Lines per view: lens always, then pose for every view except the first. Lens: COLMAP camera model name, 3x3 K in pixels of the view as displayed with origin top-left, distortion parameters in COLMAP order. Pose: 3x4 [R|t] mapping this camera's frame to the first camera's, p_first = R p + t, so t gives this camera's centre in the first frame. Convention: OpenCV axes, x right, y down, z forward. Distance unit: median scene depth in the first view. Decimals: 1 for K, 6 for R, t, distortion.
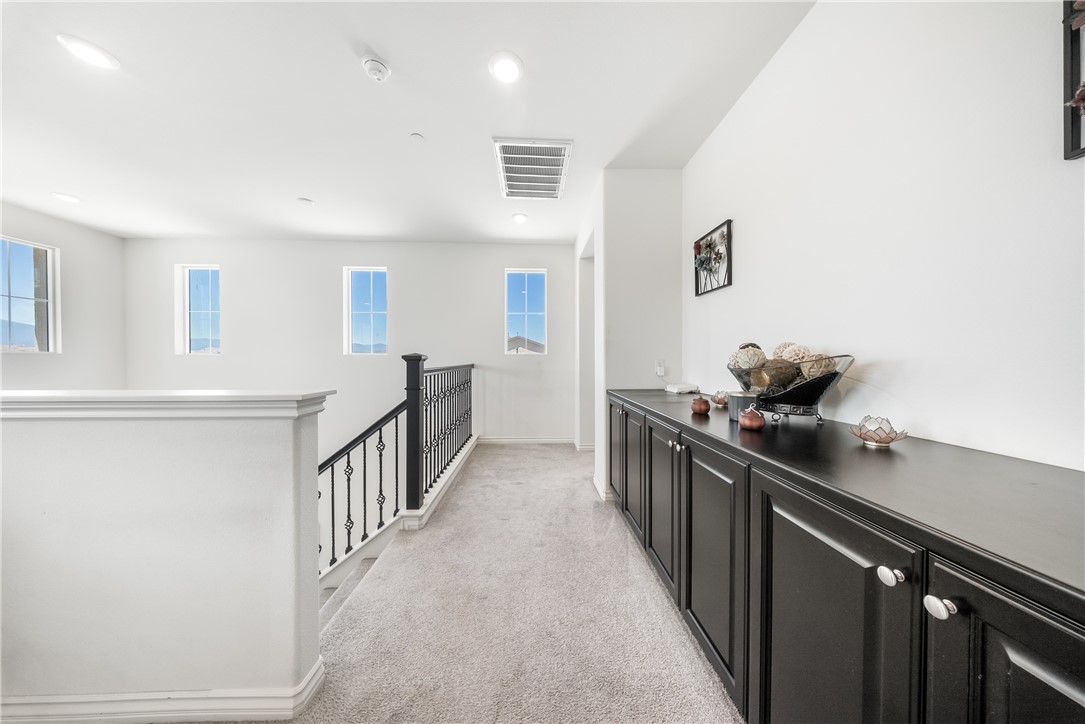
lens RADIAL K [[325.1, 0, 544.9], [0, 325.1, 361.0], [0, 0, 1]] dist [-0.000425, -0.000428]
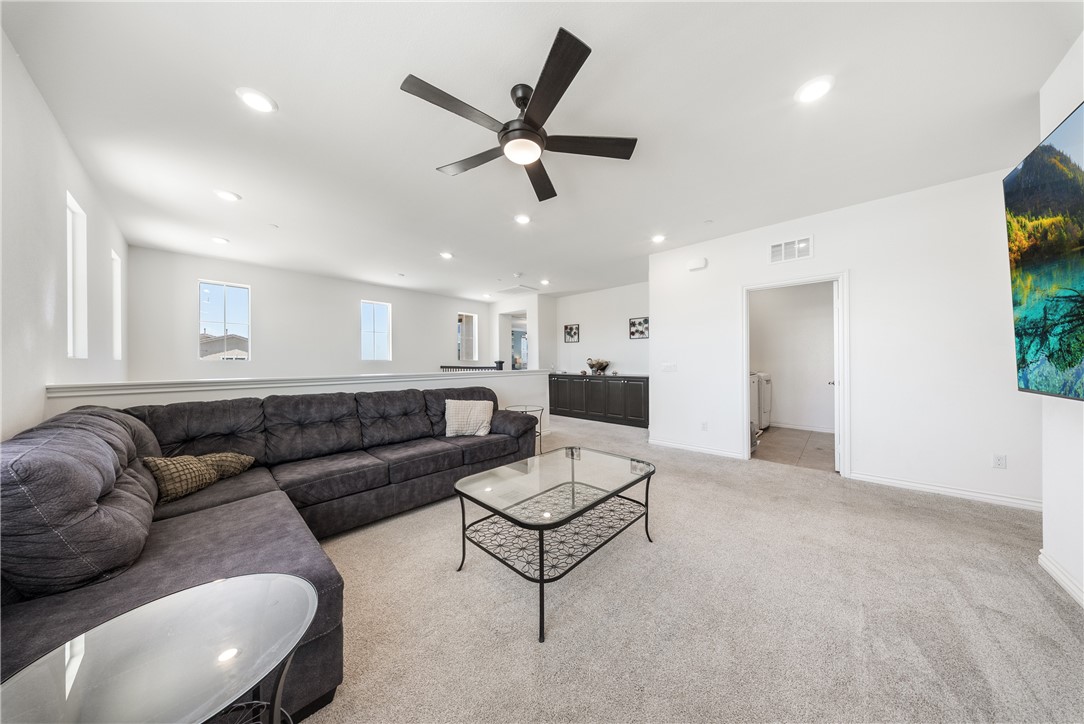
lens RADIAL K [[324.8, 0, 540.3], [0, 324.8, 362.1], [0, 0, 1]] dist [-0.000425, -0.000428]
pose [[0.714622, -0.002938, 0.699505, -2.238822], [0.012499, 0.999885, -0.008569, 0.017992], [-0.699399, 0.014866, 0.714577, -1.270024]]
